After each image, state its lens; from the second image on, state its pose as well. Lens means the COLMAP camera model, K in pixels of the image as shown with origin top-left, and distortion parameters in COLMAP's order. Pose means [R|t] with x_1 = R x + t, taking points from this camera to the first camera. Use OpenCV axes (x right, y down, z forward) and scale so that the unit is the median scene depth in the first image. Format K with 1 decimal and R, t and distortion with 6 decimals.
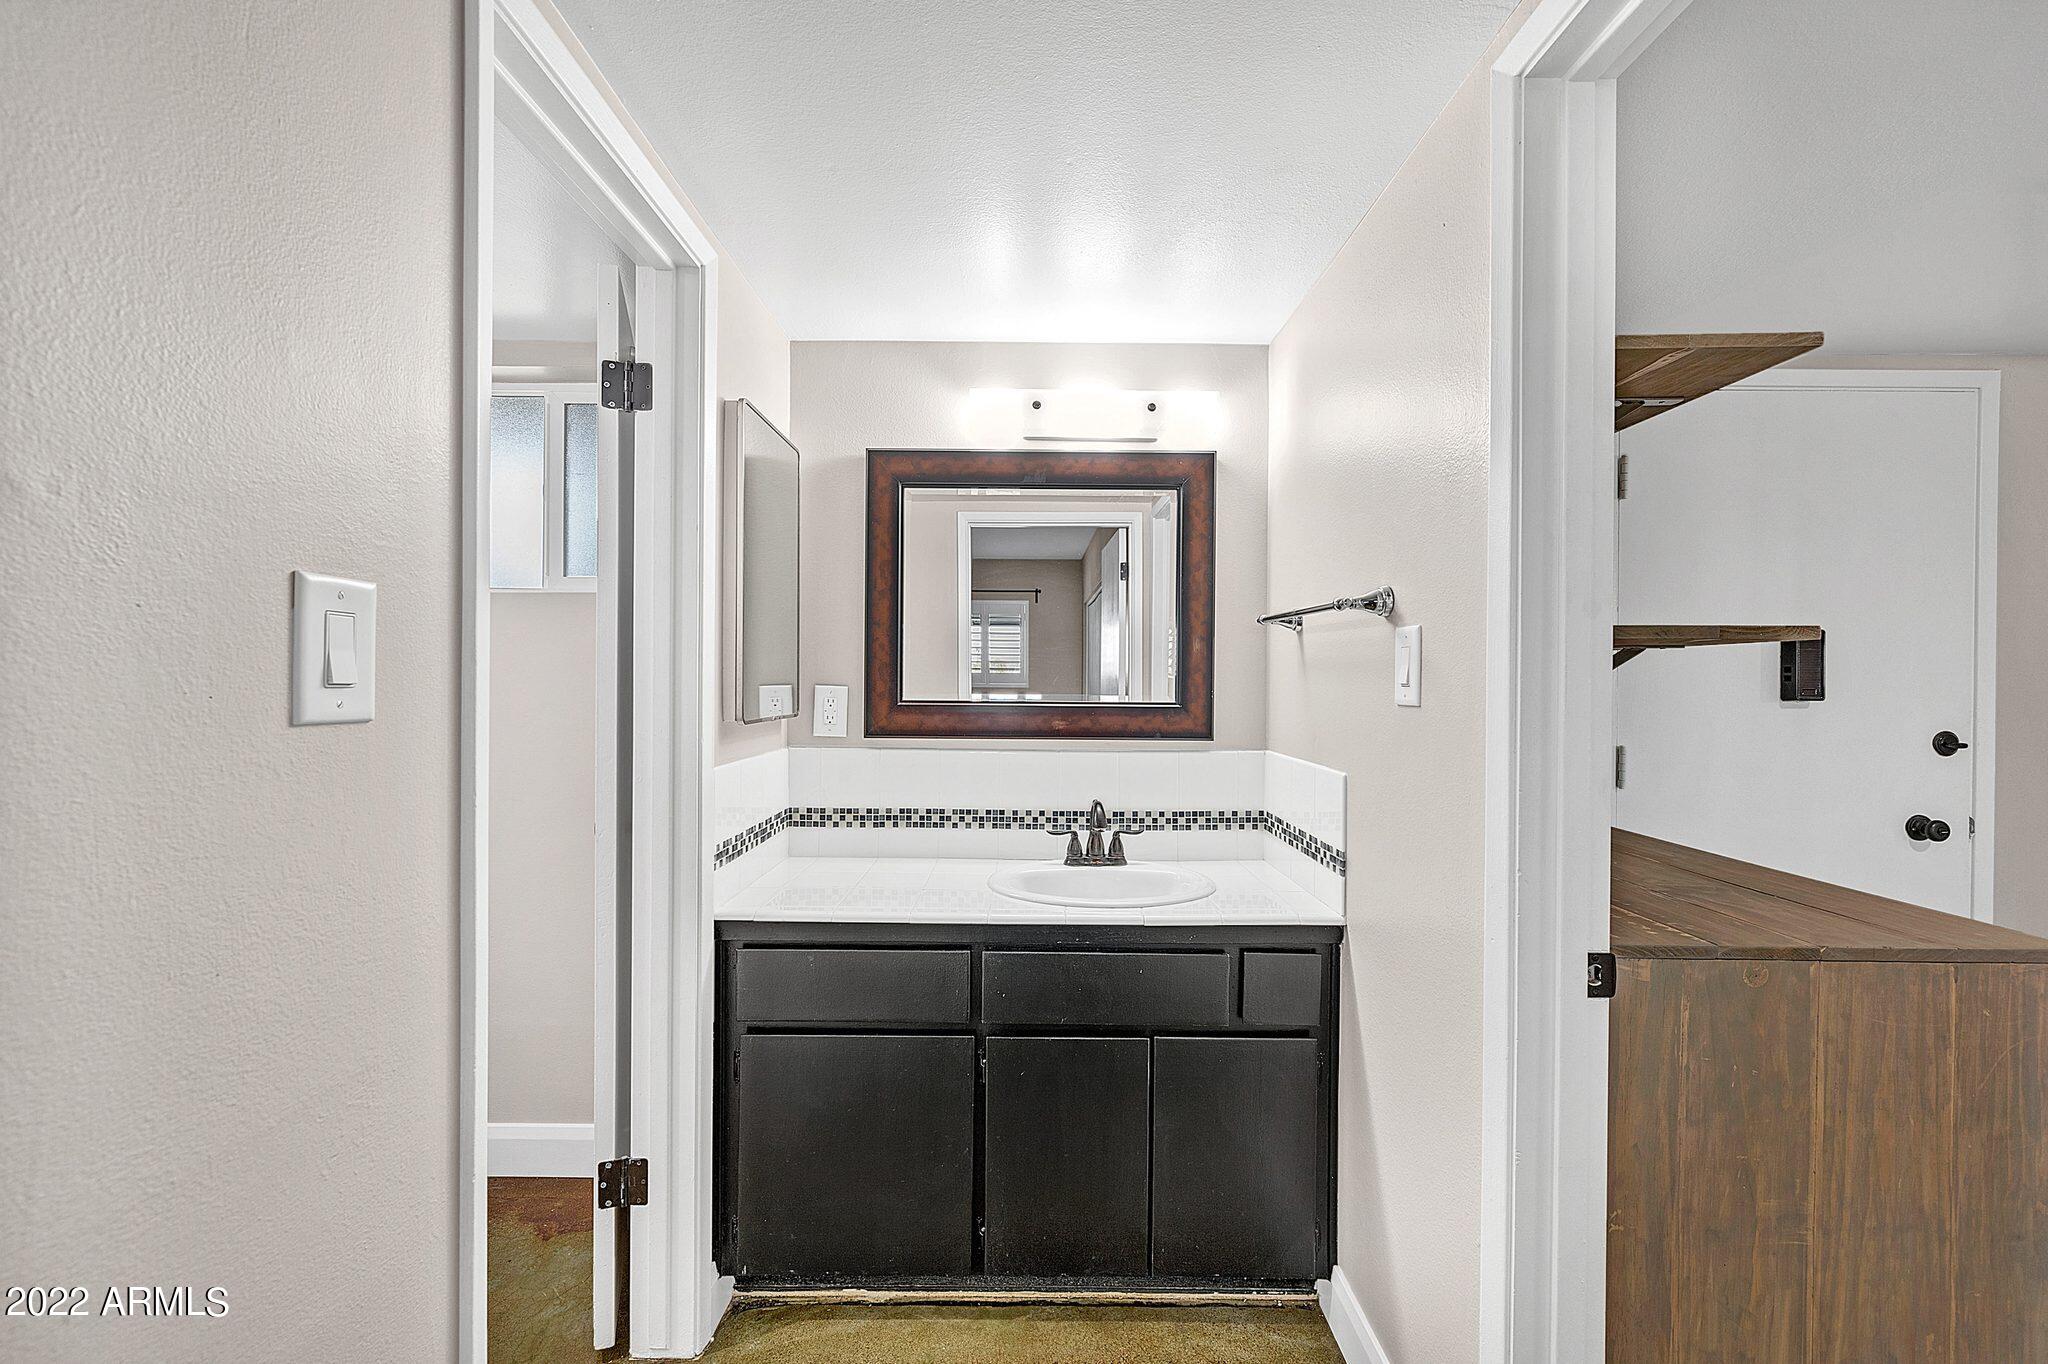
lens RADIAL K [[828.2, 0, 1017.1], [0, 828.2, 675.2], [0, 0, 1]] dist [-0.000234, -0.000152]
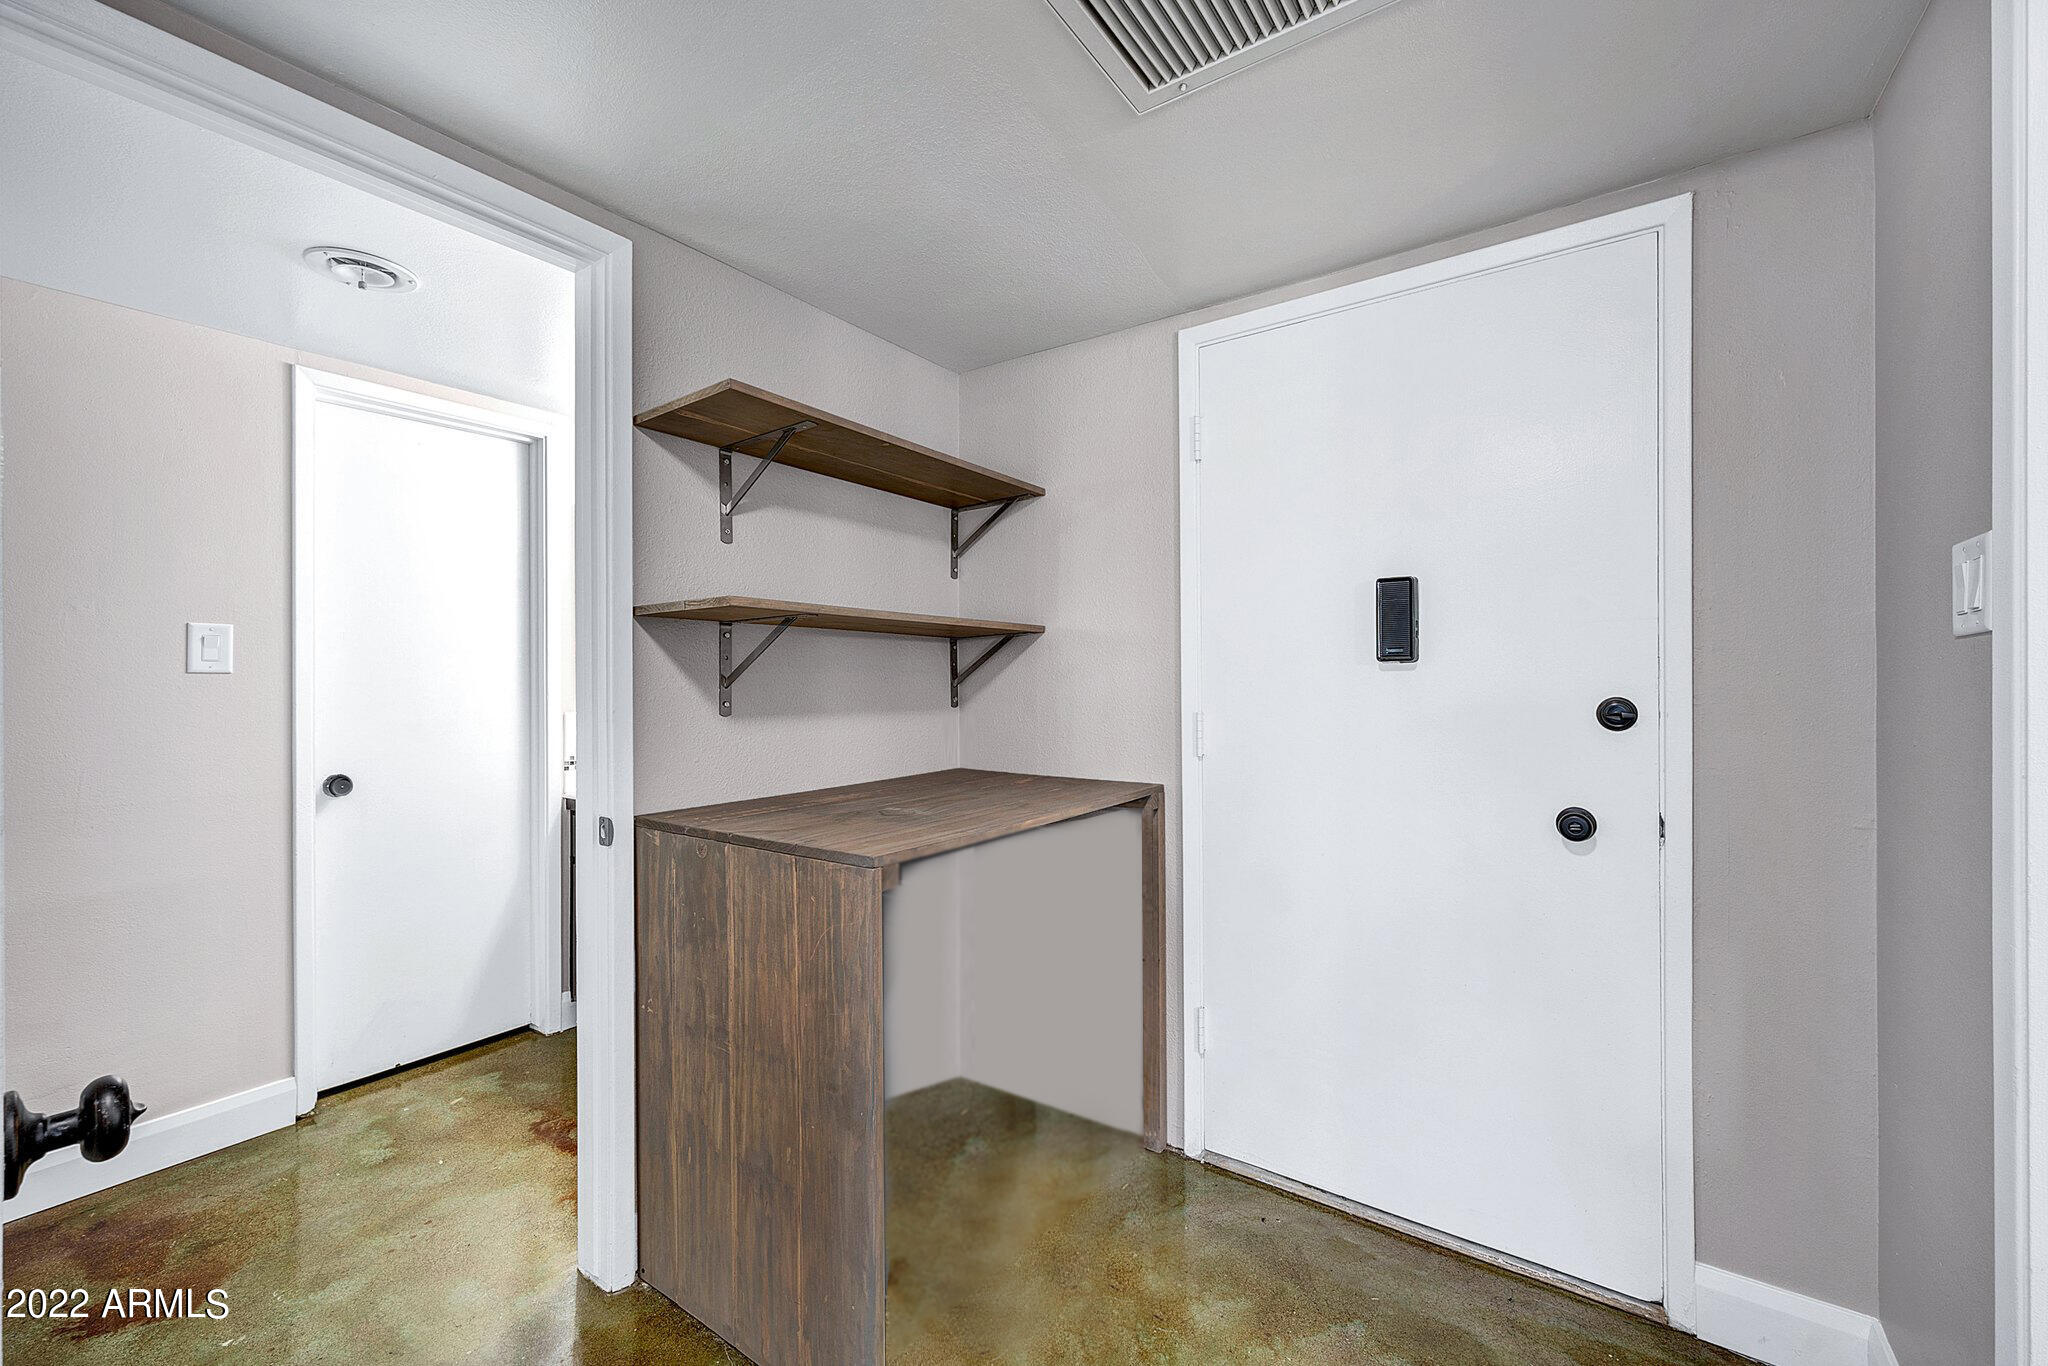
lens RADIAL K [[828.2, 0, 1017.1], [0, 828.2, 676.2], [0, 0, 1]] dist [-0.000234, -0.000152]
pose [[0.820447, -0.013907, -0.571553, 2.125570], [0.013425, 0.999897, -0.005059, 0.086172], [0.571565, -0.003523, 0.820549, 0.162155]]
